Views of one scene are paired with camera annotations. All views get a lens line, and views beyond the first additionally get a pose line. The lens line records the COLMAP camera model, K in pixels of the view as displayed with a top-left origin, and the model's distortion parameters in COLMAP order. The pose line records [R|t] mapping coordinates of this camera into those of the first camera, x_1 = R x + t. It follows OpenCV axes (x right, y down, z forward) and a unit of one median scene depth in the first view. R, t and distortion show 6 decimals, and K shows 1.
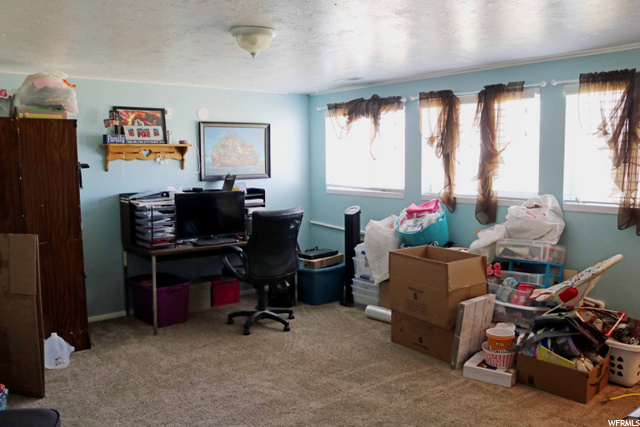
lens RADIAL K [[534.7, 0, 320.0], [0, 534.7, 211.7], [0, 0, 1]] dist [-0.085255, 0.012842]
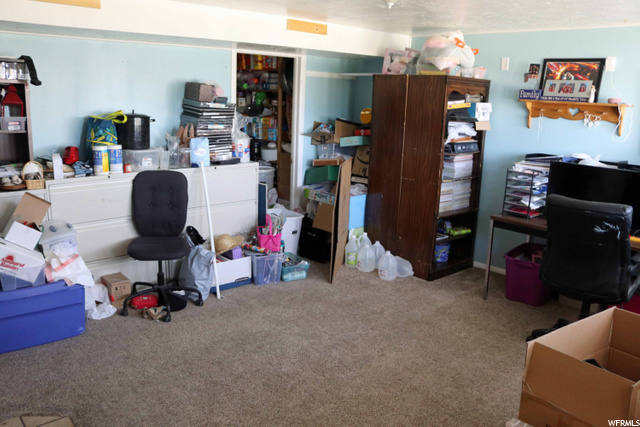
lens RADIAL K [[534.7, 0, 320.0], [0, 534.7, 214.1], [0, 0, 1]] dist [-0.085255, 0.012842]
pose [[0.061929, 0.231488, -0.970865, 0.528268], [-0.130951, 0.966208, 0.222024, -0.086563], [0.989453, 0.113386, 0.090150, 0.542800]]
